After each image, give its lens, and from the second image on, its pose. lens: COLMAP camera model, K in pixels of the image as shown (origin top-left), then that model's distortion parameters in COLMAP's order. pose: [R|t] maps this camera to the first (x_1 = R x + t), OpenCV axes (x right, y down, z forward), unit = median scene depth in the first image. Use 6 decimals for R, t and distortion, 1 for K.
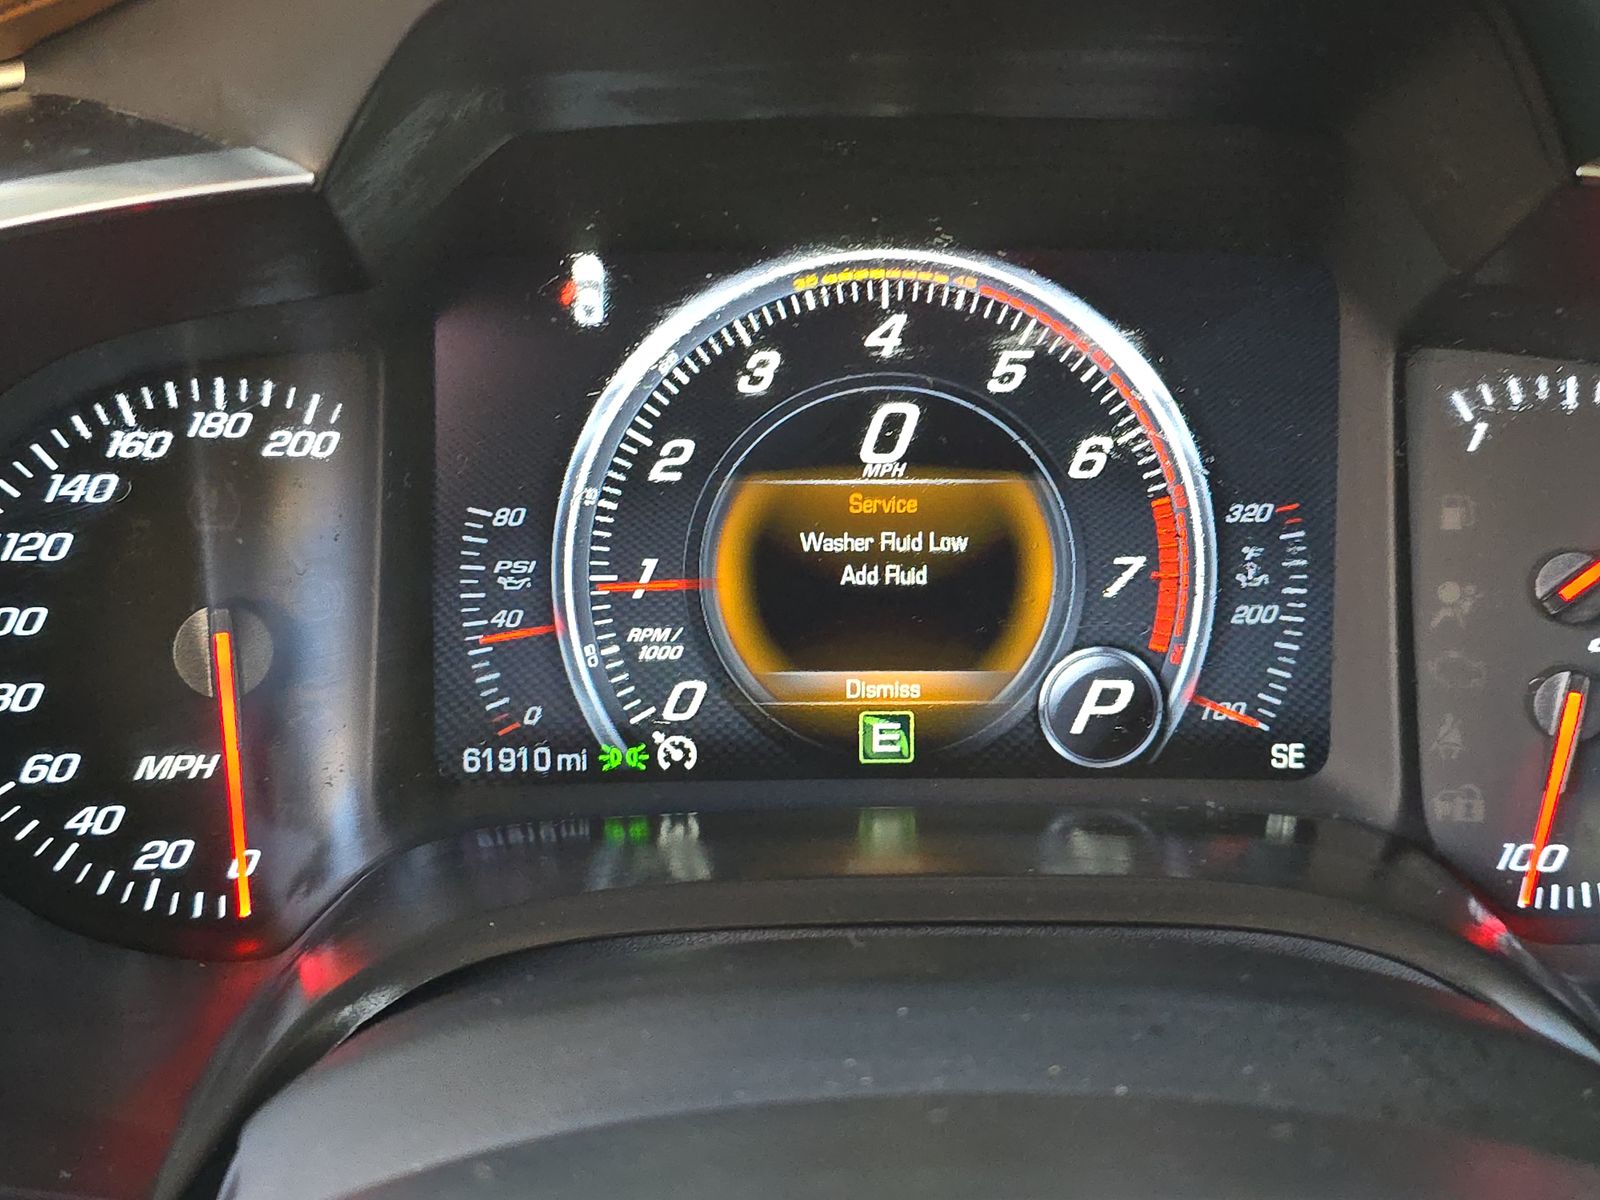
lens RADIAL K [[2168.9, 0, 801.1], [0, 2168.9, 597.0], [0, 0, 1]] dist [0.084363, 0.000000]
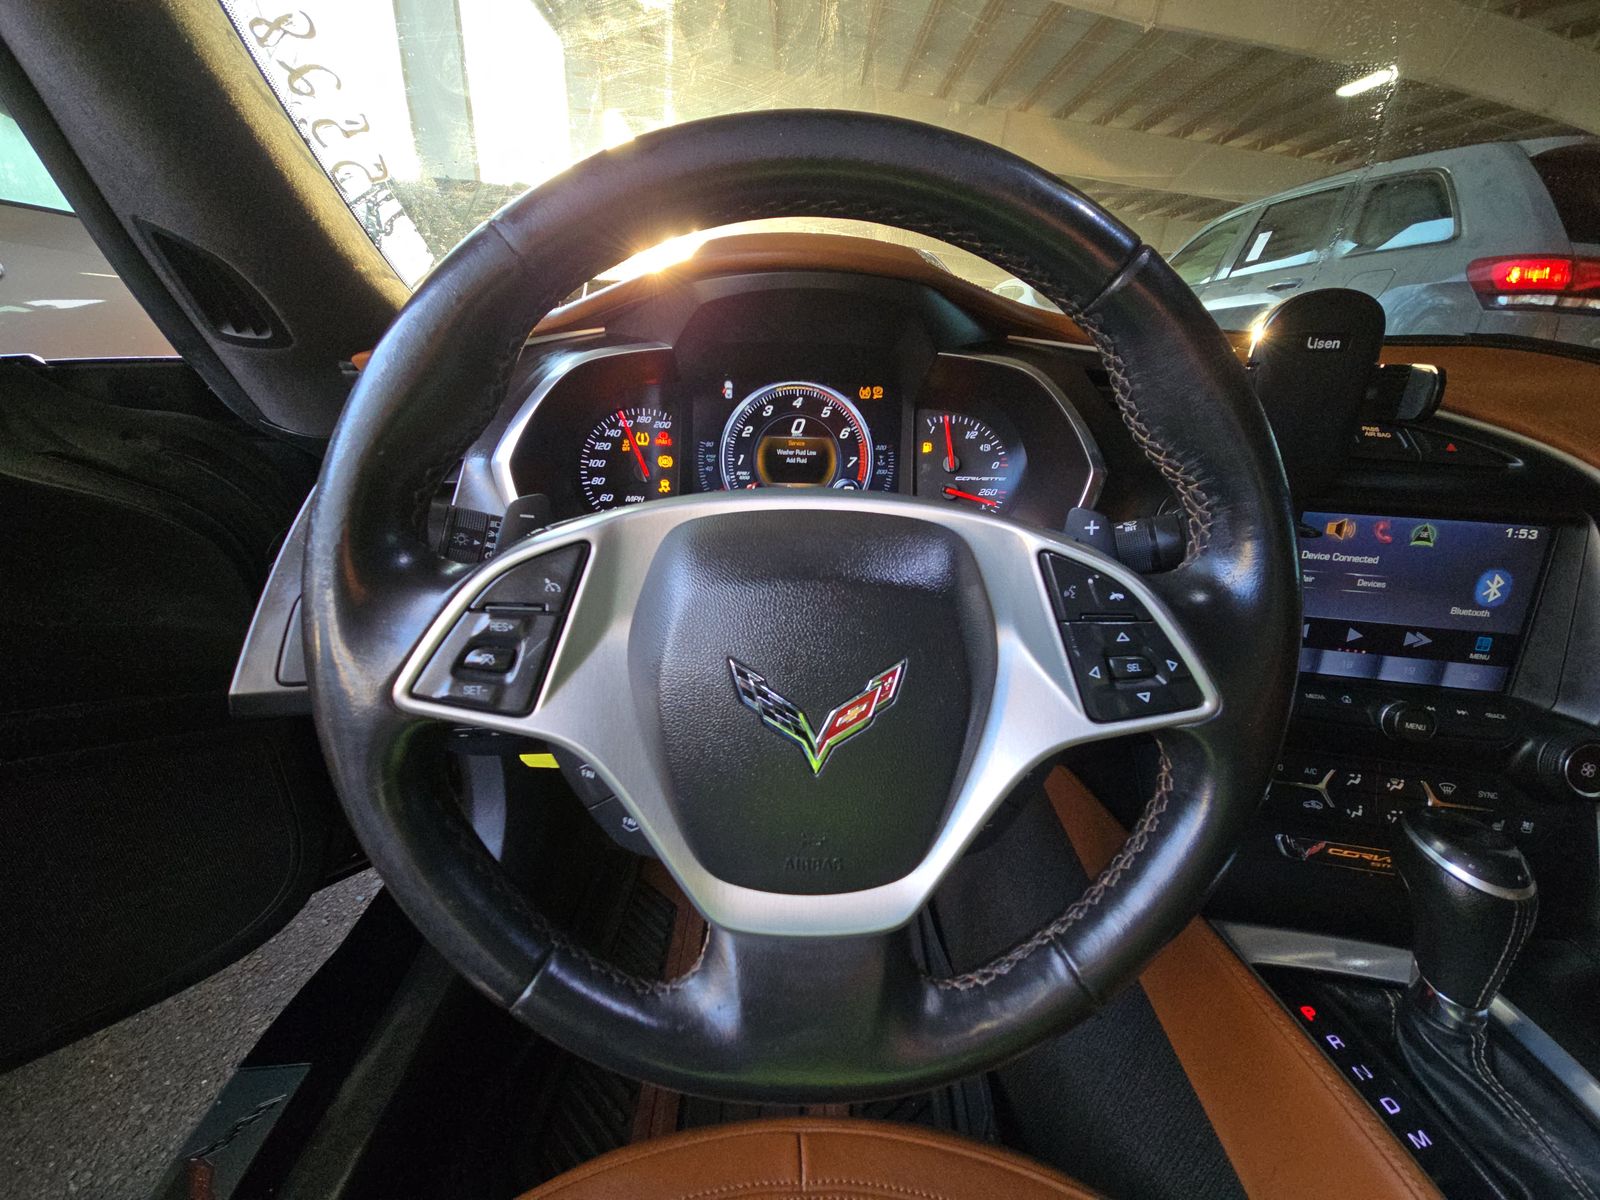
lens RADIAL K [[644.7, 0, 798.1], [0, 644.7, 614.9], [0, 0, 1]] dist [-0.002520, -0.000379]
pose [[0.999732, 0.018268, 0.014216, 0.028905], [-0.019817, 0.992840, 0.117795, 0.144638], [-0.011963, -0.118045, 0.992936, -0.311144]]
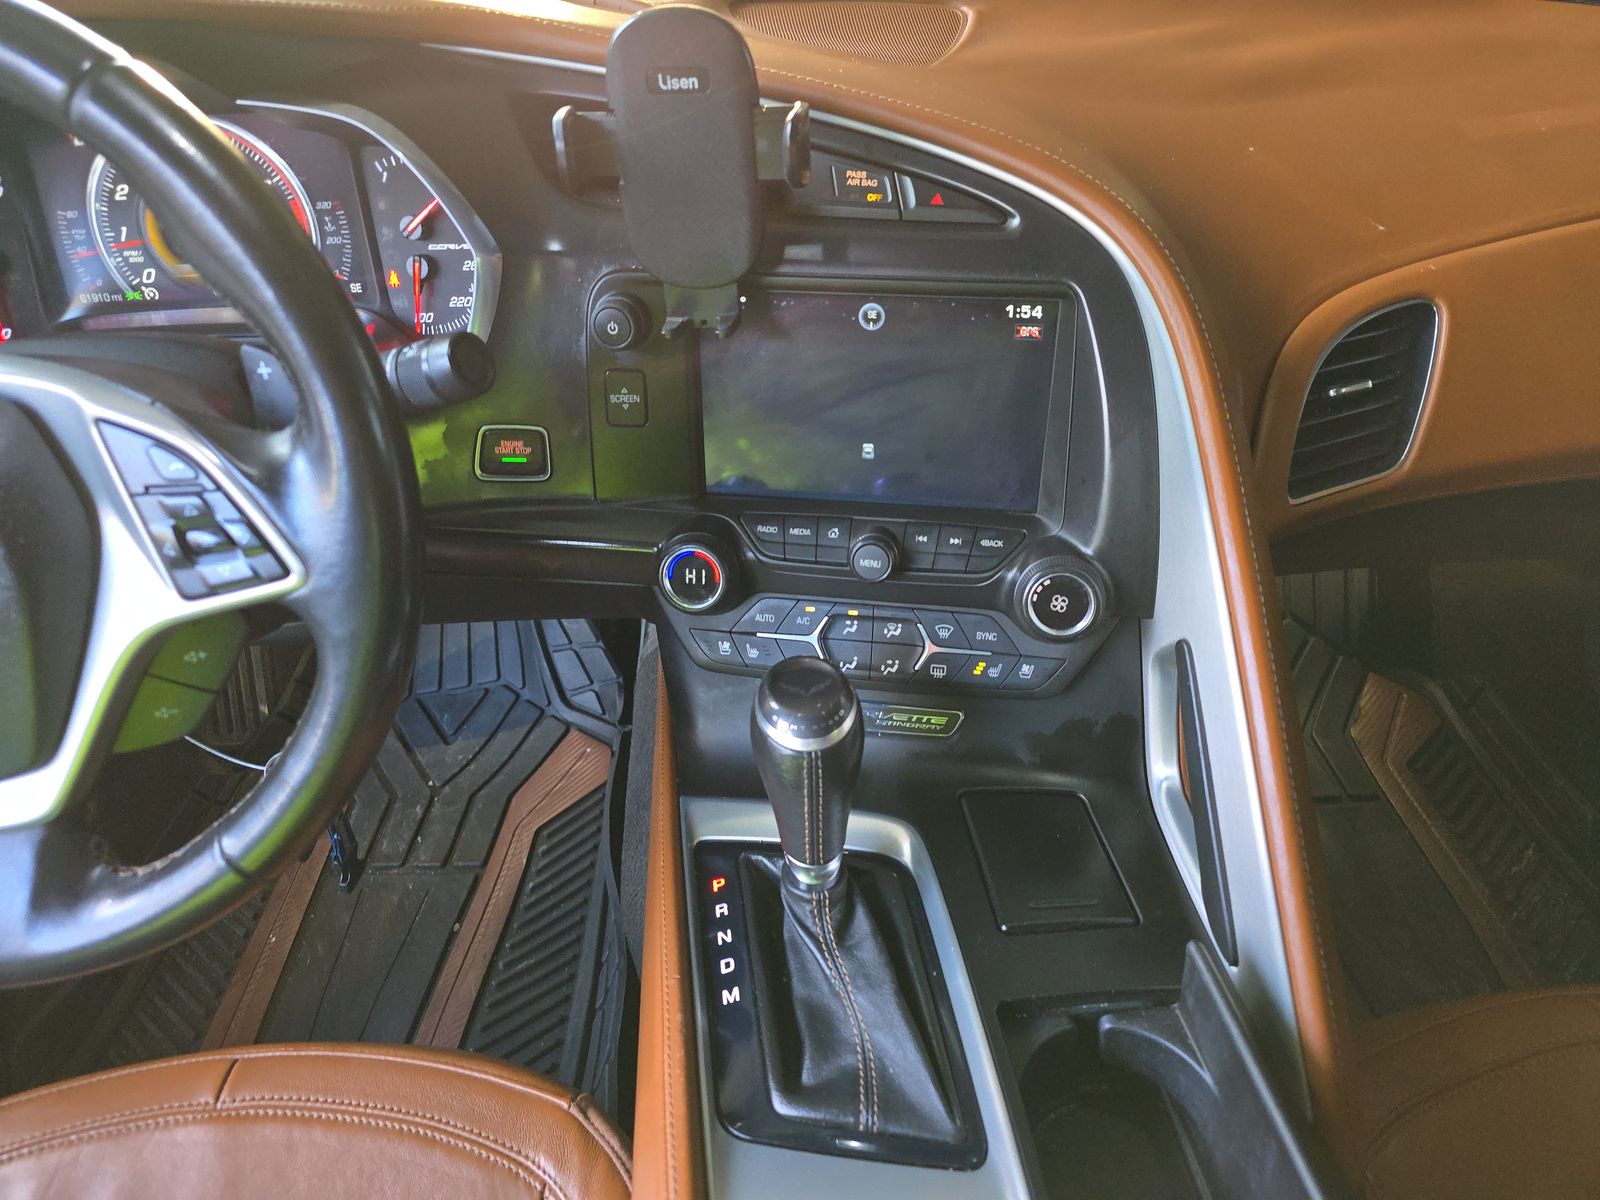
lens RADIAL K [[1050.1, 0, 798.5], [0, 1050.1, 601.0], [0, 0, 1]] dist [-0.000582, -0.006342]
pose [[0.997430, -0.047828, 0.053344, 0.768543], [0.028438, 0.947679, 0.317956, 0.038624], [-0.065760, -0.315622, 0.946604, -0.614868]]
